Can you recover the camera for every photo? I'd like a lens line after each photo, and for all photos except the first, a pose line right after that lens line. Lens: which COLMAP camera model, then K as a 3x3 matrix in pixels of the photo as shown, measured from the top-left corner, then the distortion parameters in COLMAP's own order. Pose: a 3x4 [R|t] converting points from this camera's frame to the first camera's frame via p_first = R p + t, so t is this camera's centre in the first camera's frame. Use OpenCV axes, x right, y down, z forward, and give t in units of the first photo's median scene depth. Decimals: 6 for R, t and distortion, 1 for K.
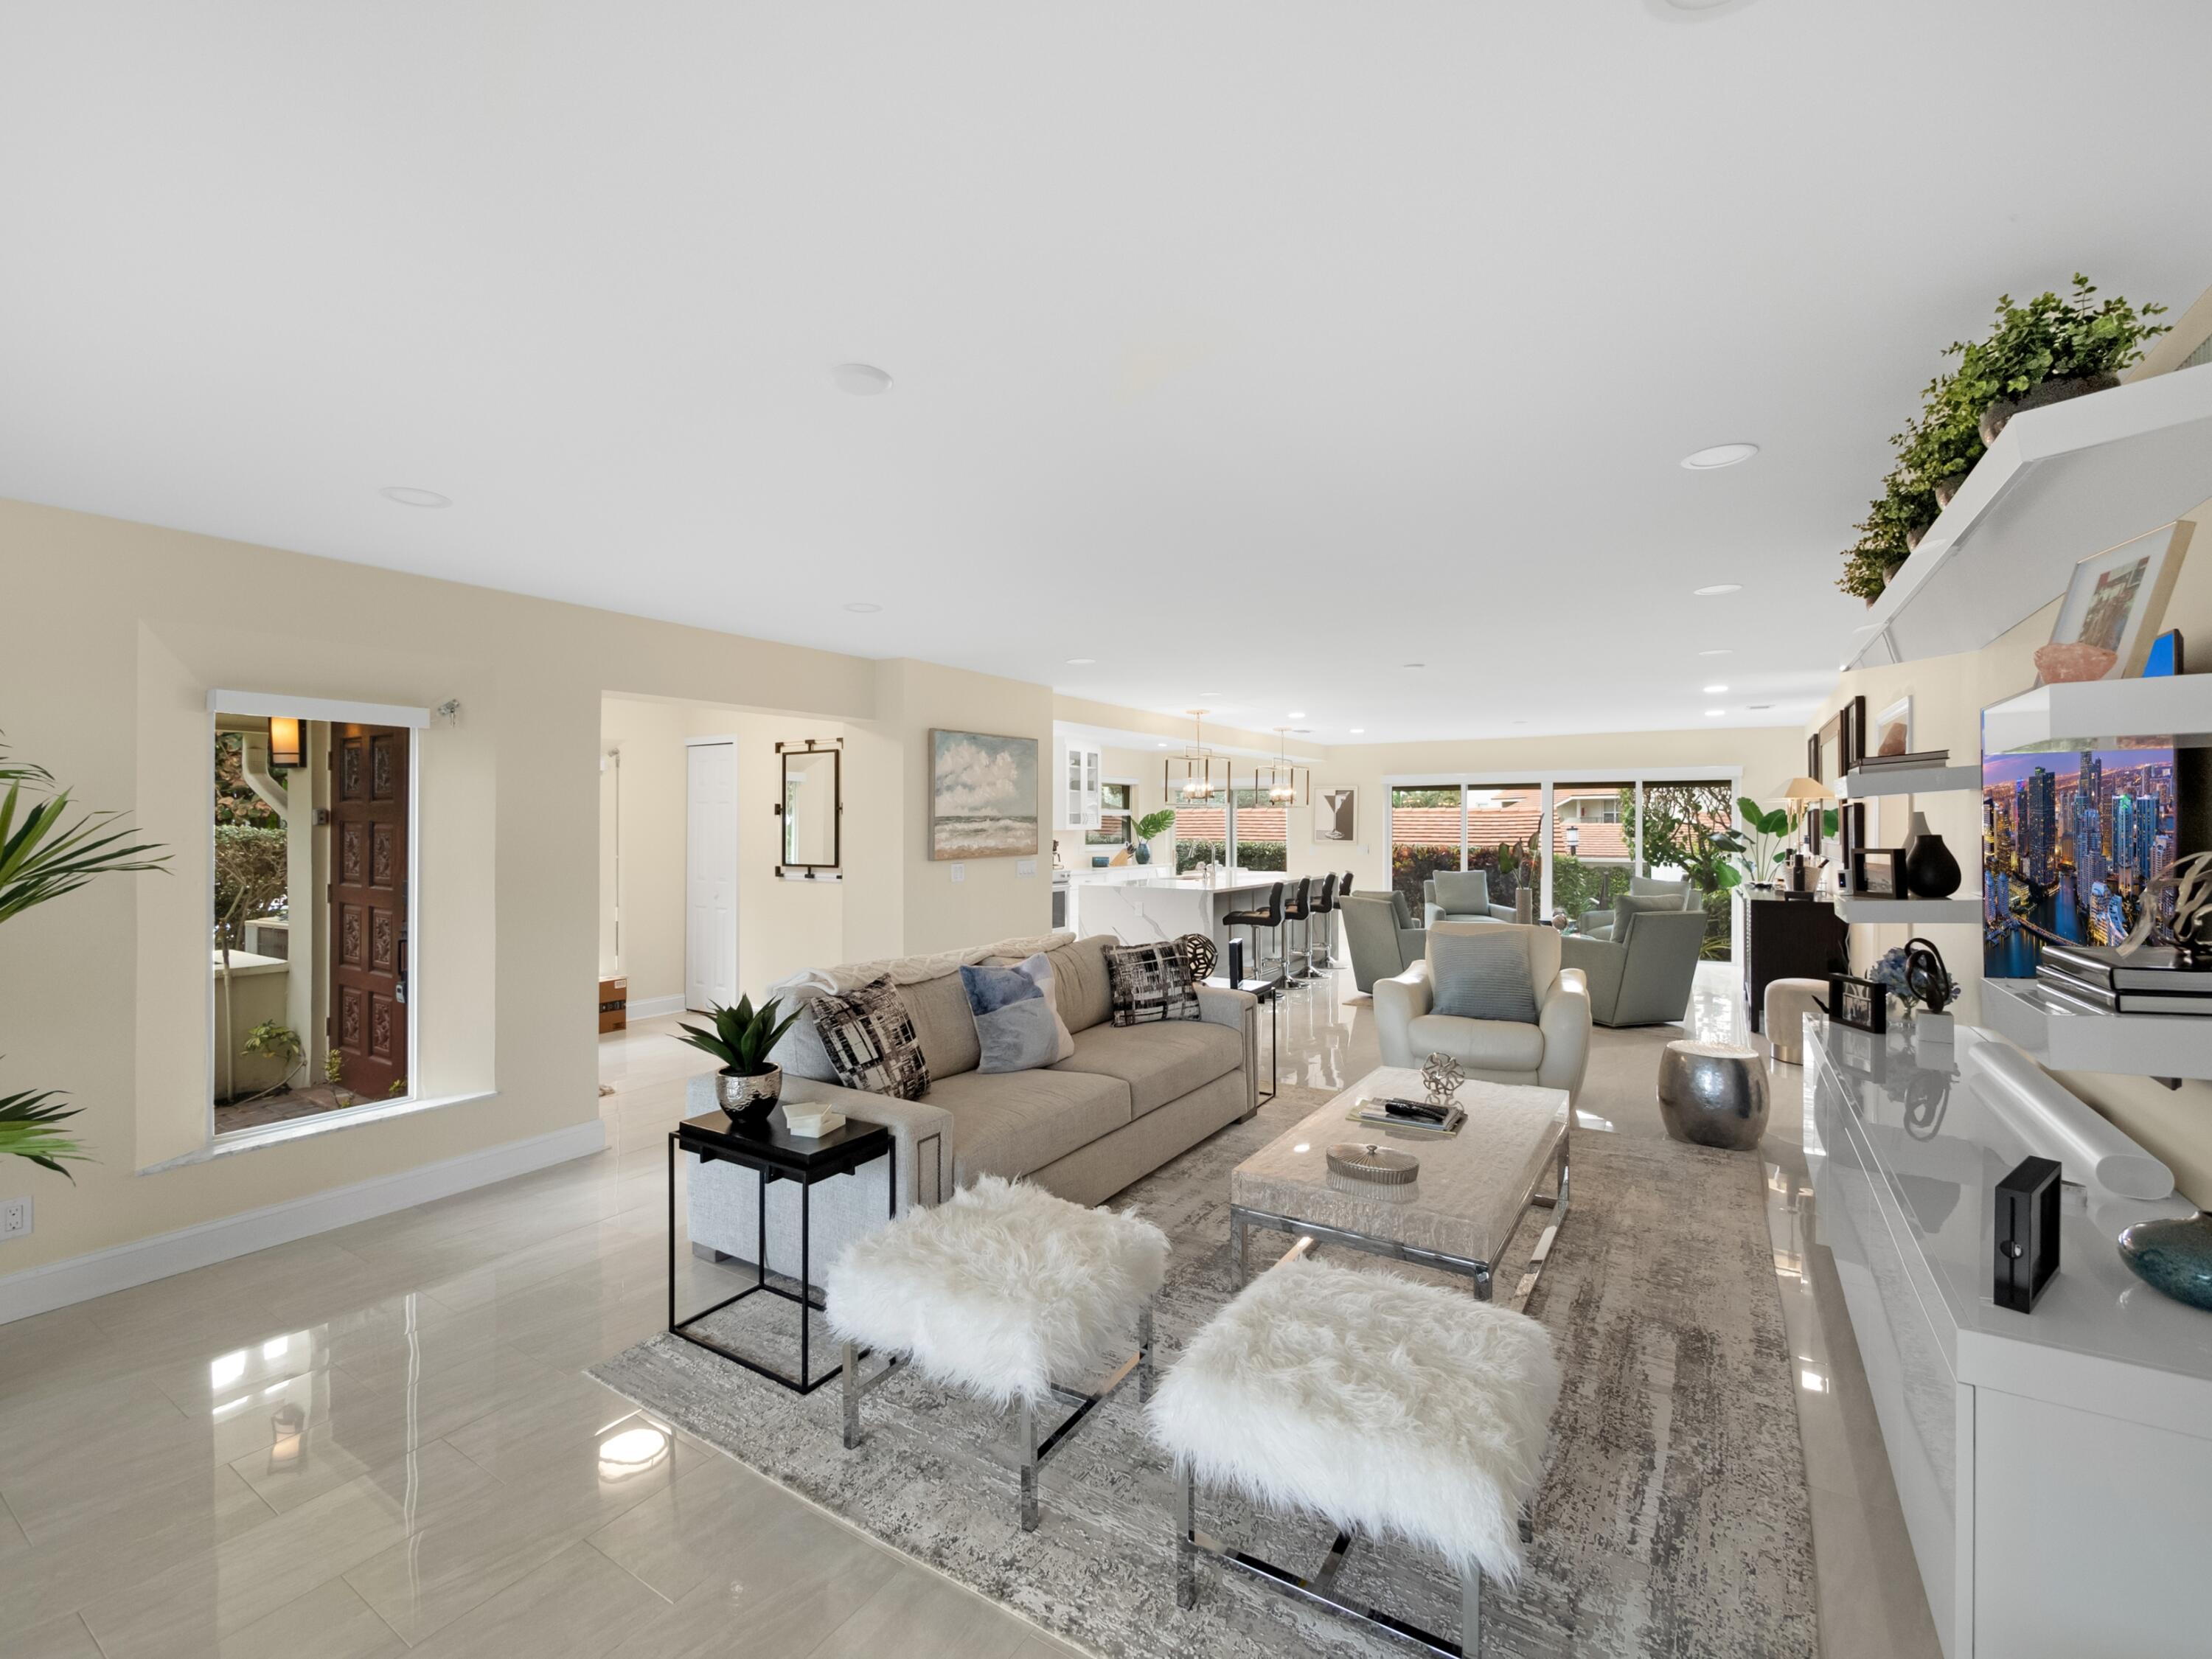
lens RADIAL K [[962.8, 0, 1104.2], [0, 962.8, 829.7], [0, 0, 1]] dist [-0.003307, -0.000513]
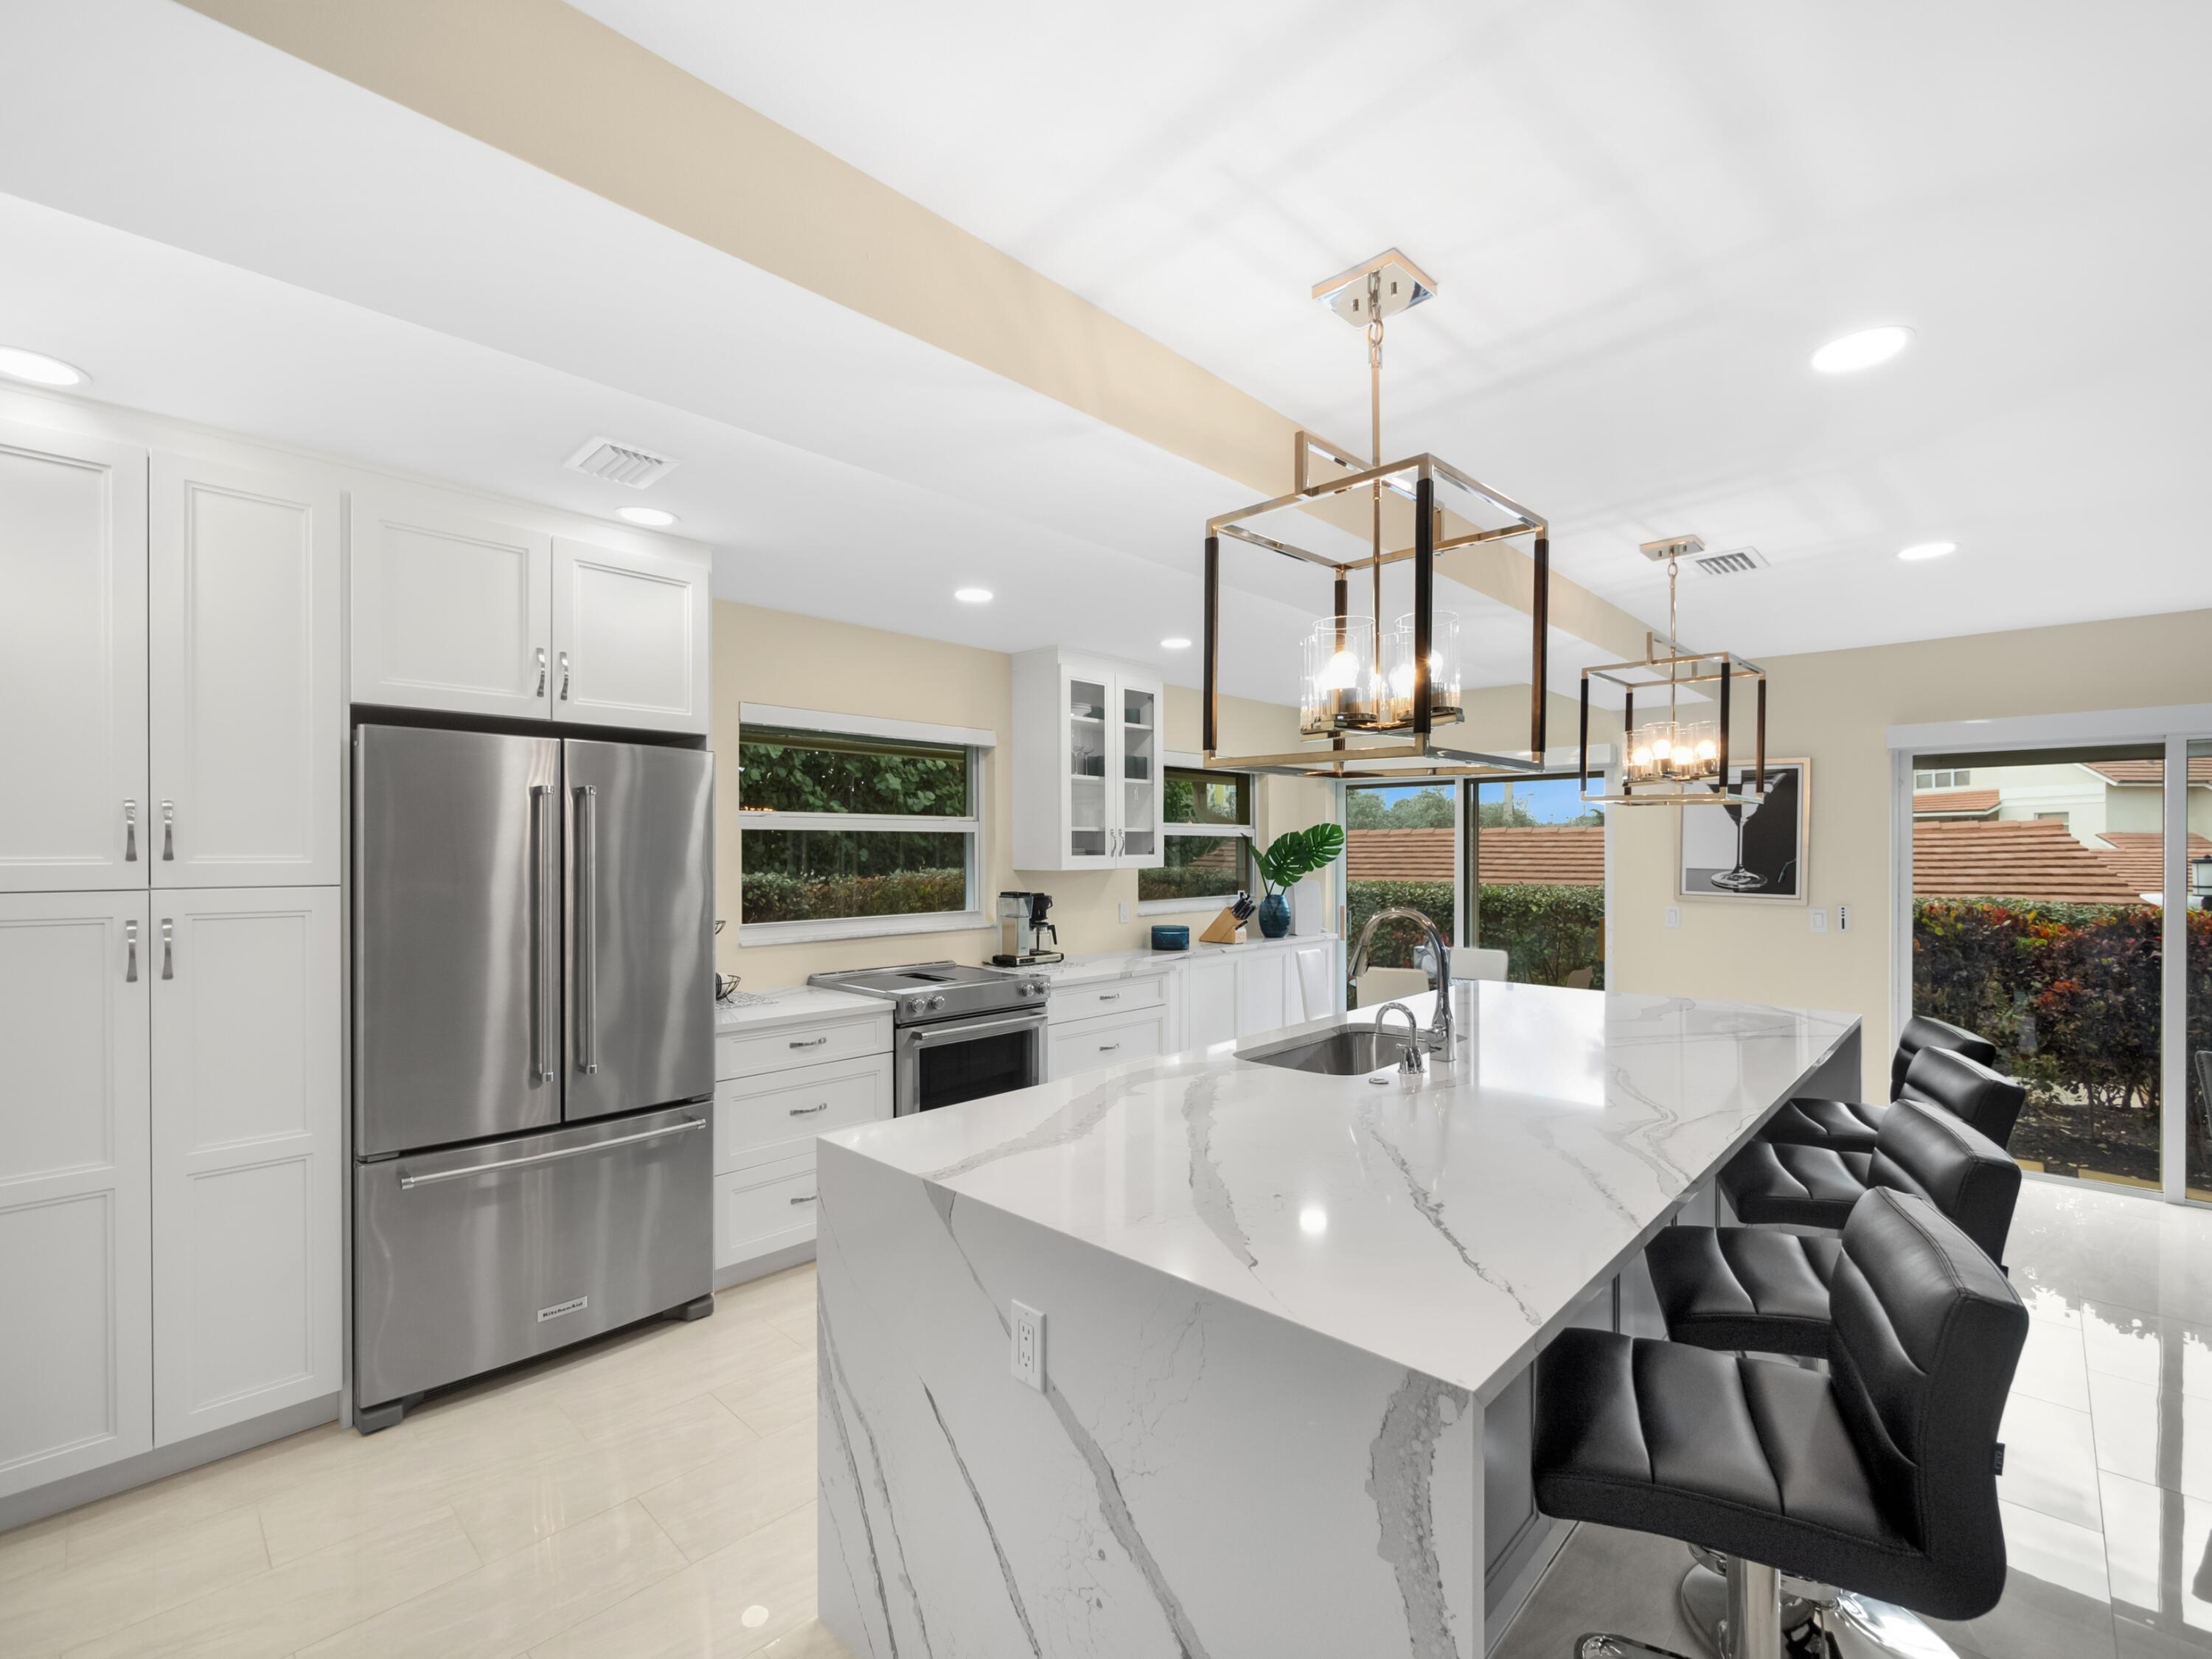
lens RADIAL K [[962.8, 0, 1102.4], [0, 962.8, 848.6], [0, 0, 1]] dist [-0.003307, -0.000513]
pose [[0.976923, -0.000741, -0.213591, 0.059629], [0.000126, 0.999996, -0.002889, -0.007106], [0.213592, 0.002796, 0.976919, 0.532226]]
